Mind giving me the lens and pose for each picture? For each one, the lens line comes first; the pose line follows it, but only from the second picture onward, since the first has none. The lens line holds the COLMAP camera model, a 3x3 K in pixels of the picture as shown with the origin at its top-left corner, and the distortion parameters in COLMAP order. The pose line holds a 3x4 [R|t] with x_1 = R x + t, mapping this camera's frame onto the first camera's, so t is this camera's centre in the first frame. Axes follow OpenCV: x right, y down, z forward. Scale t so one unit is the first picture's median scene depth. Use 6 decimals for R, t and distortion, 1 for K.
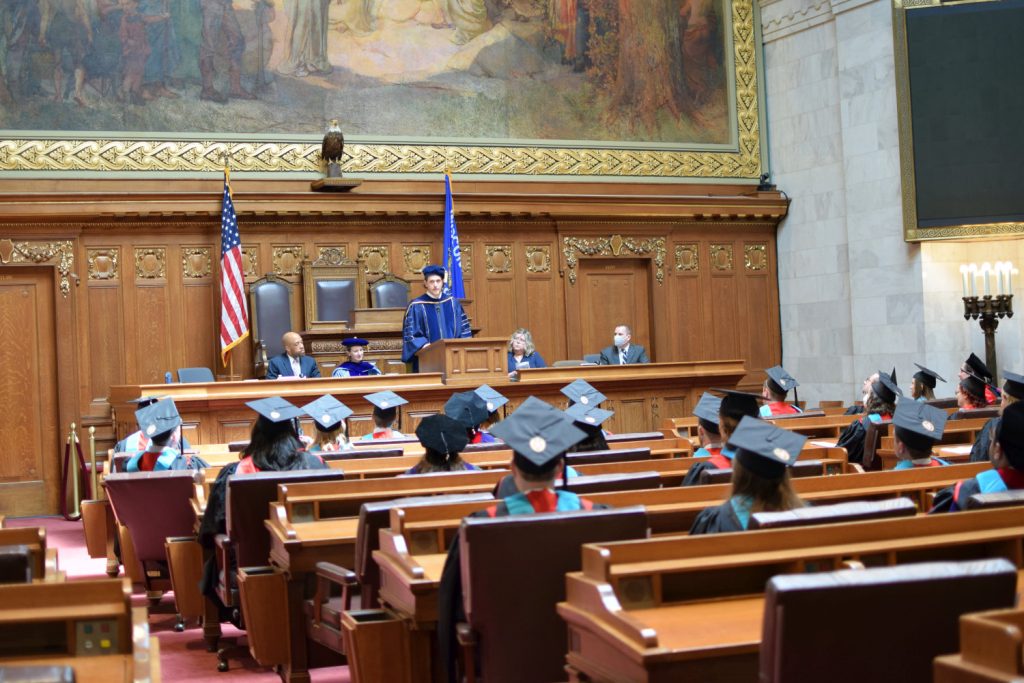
lens RADIAL K [[1576.6, 0, 512.7], [0, 1576.6, 341.7], [0, 0, 1]] dist [-0.154673, 0.000000]
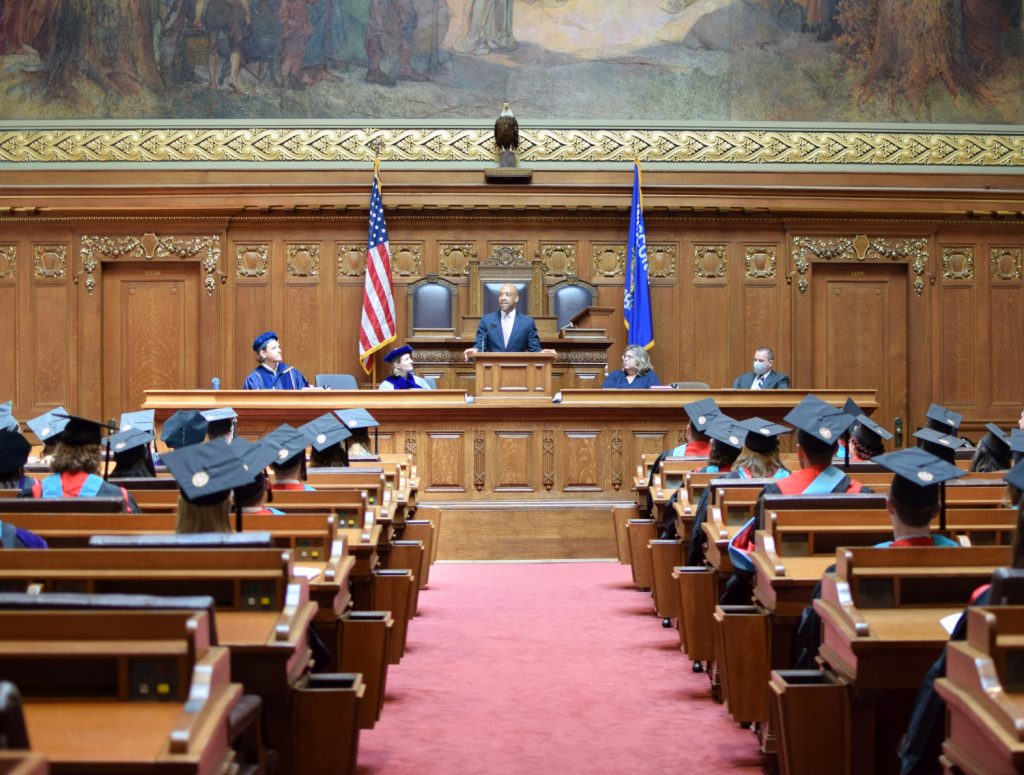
lens RADIAL K [[1868.6, 0, 561.4], [0, 1868.6, 404.9], [0, 0, 1]] dist [-0.168024, 0.000000]
pose [[0.928243, 0.044667, -0.369283, 0.313311], [-0.032562, 0.998710, 0.038951, -0.011874], [0.370547, -0.024131, 0.928500, 0.023675]]
